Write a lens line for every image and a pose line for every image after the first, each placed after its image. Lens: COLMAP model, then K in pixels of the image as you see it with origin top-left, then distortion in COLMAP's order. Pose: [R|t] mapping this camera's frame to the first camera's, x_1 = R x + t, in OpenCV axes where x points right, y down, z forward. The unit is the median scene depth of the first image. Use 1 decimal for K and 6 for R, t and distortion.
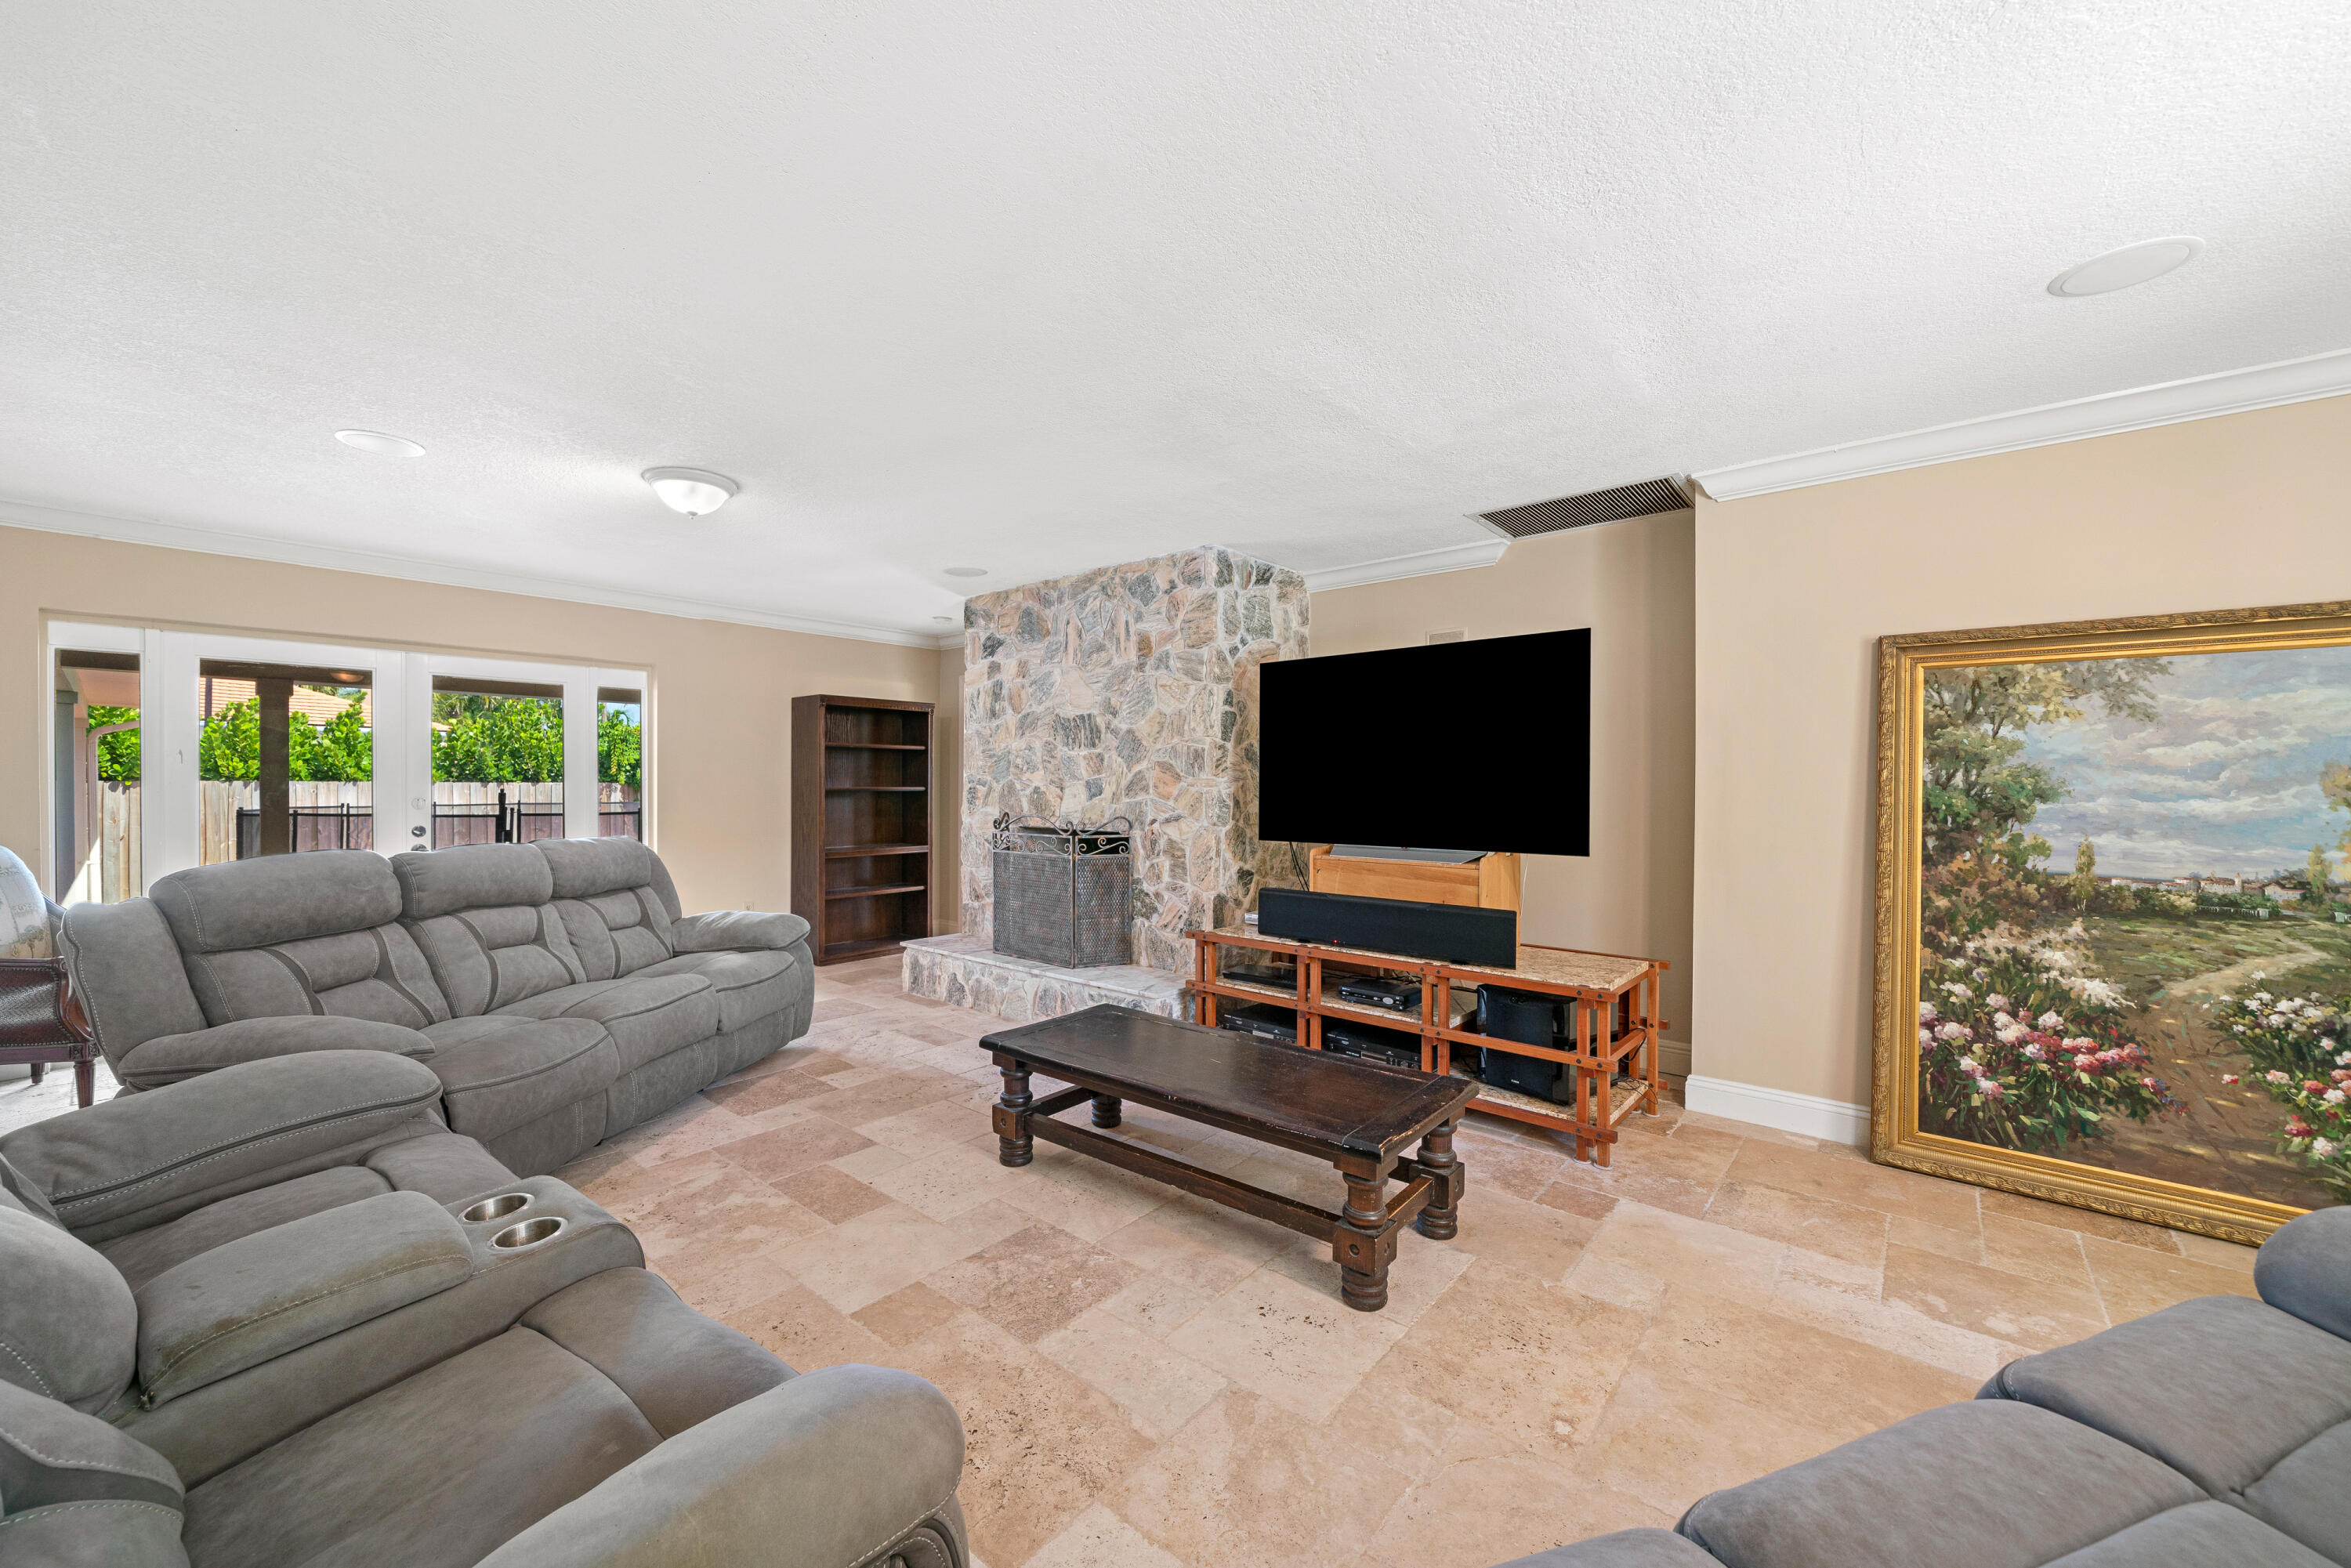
lens RADIAL K [[879.3, 0, 1156.6], [0, 879.3, 783.8], [0, 0, 1]] dist [-0.001640, -0.000114]
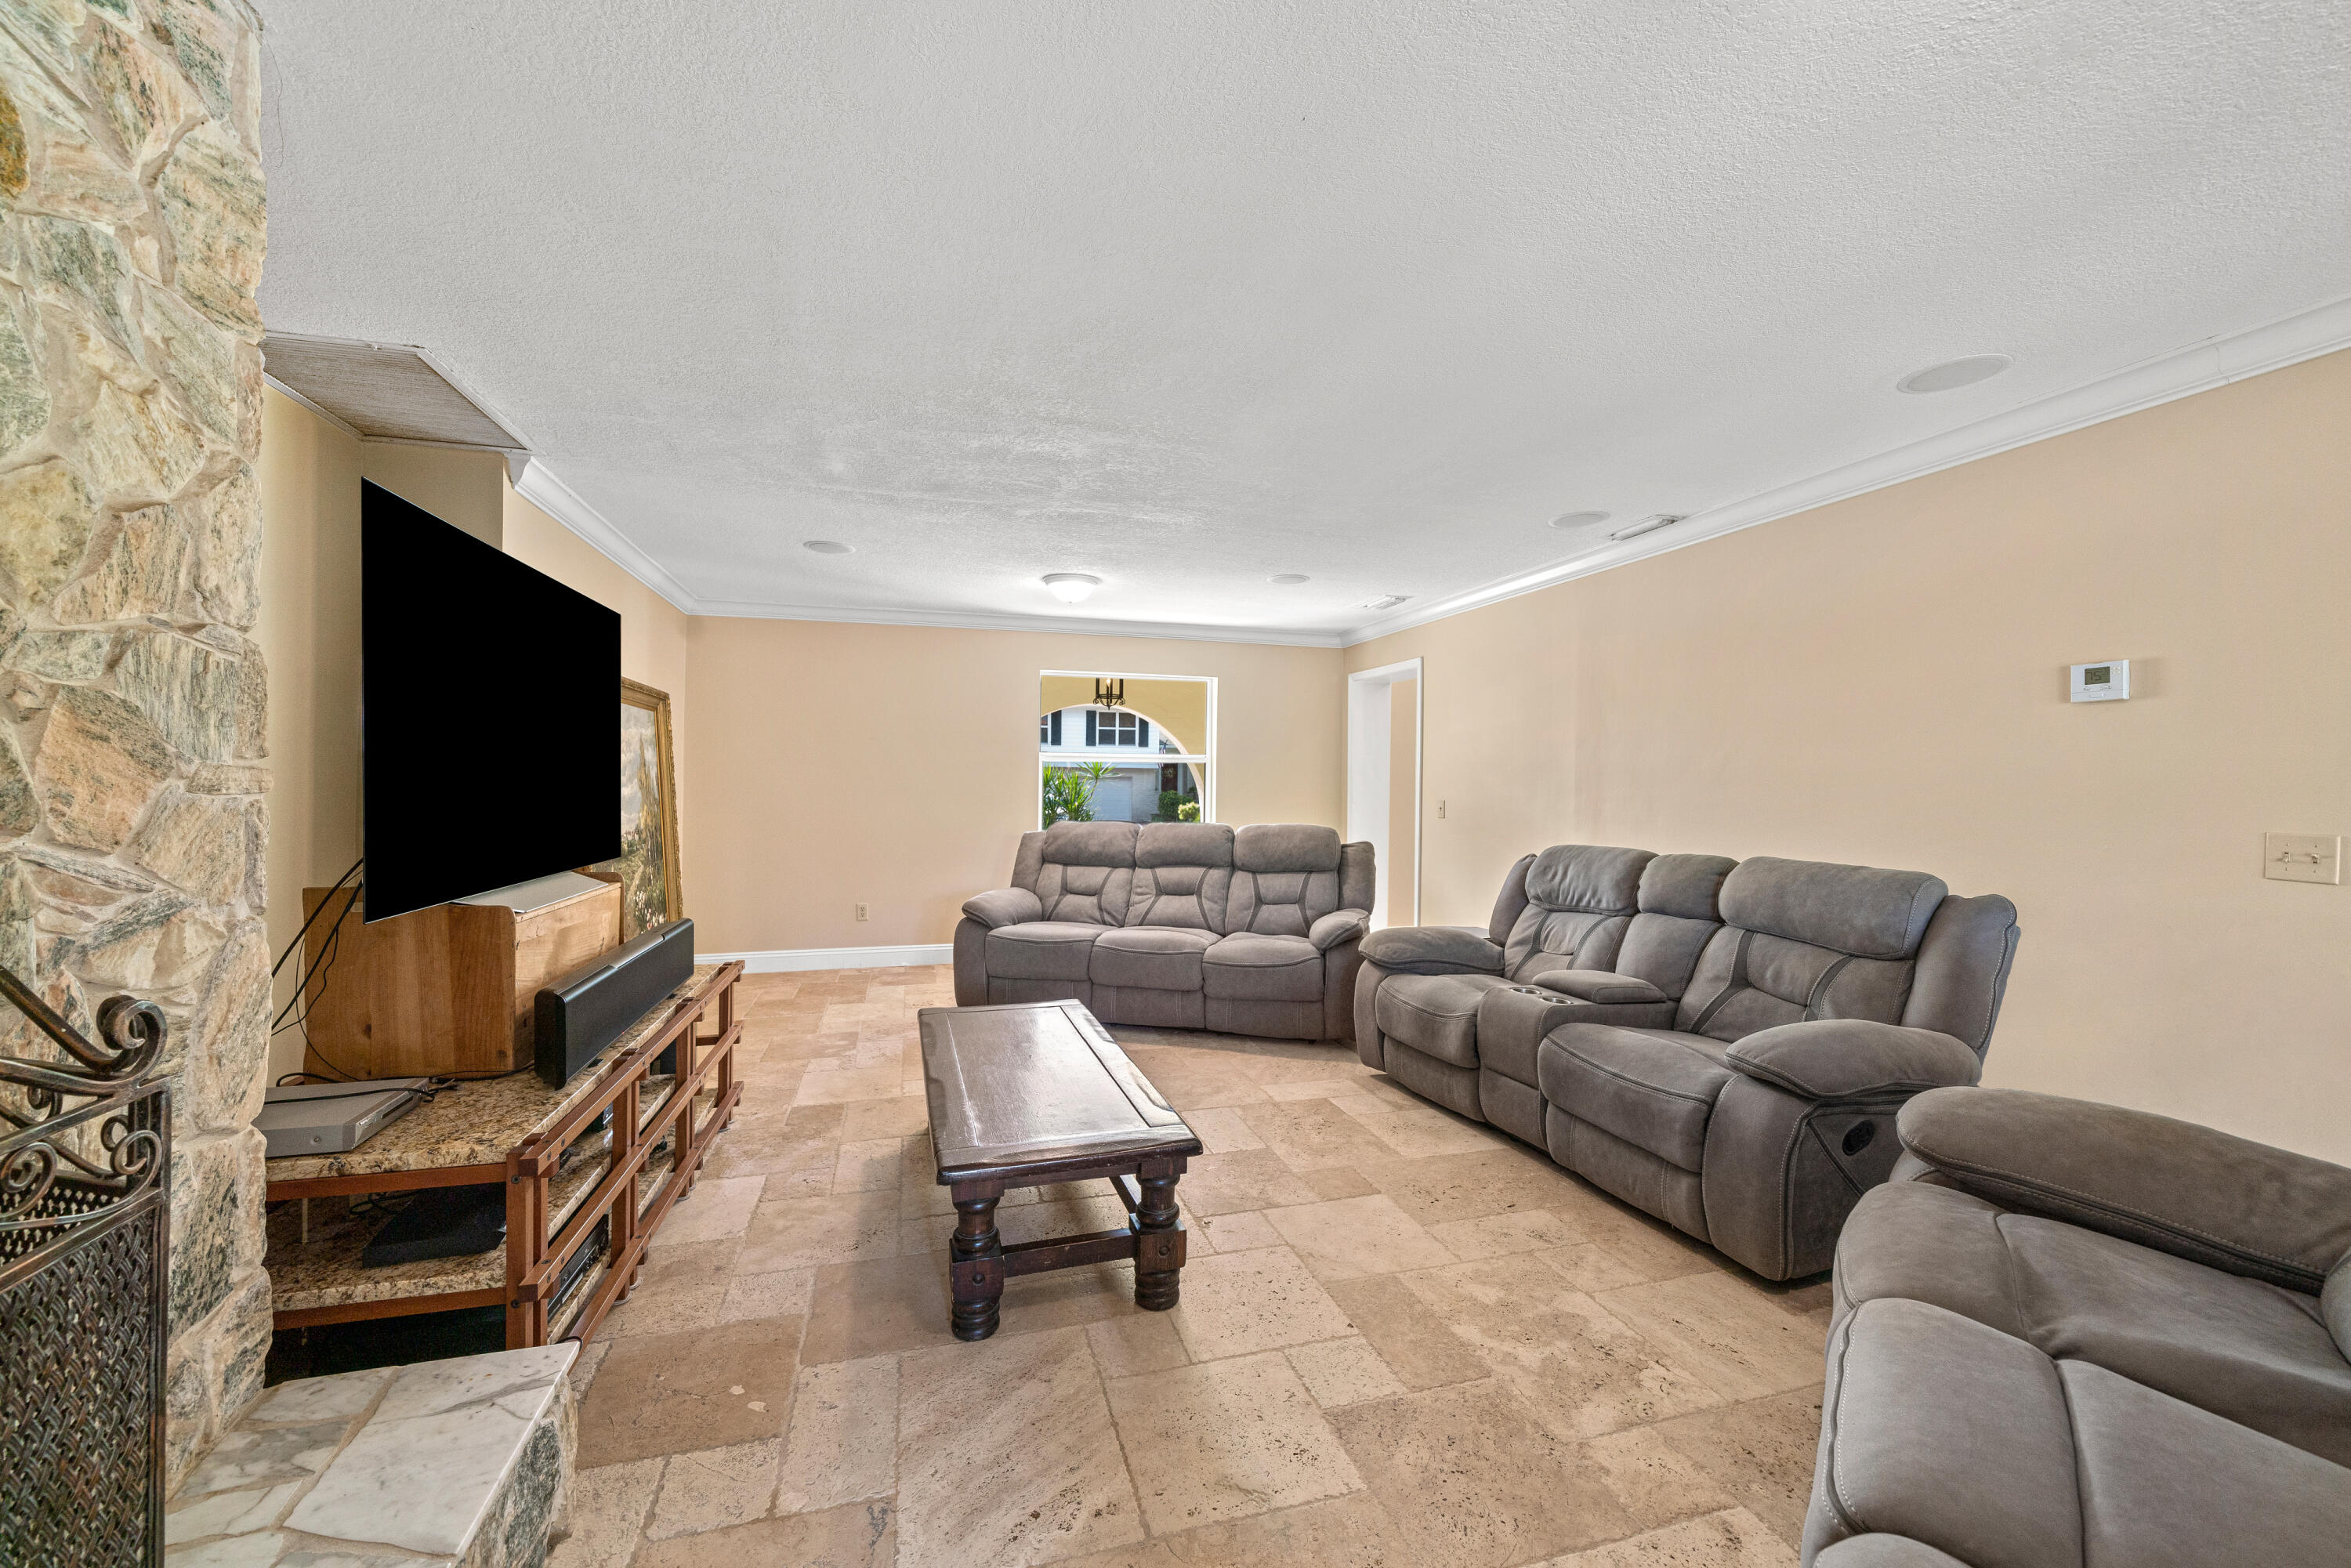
lens RADIAL K [[879.3, 0, 1156.6], [0, 879.3, 783.8], [0, 0, 1]] dist [-0.001640, -0.000114]
pose [[-0.824893, -0.008106, 0.565231, -0.642566], [-0.007095, 0.999967, 0.003985, -0.004472], [-0.565245, -0.000723, -0.824923, 1.804560]]
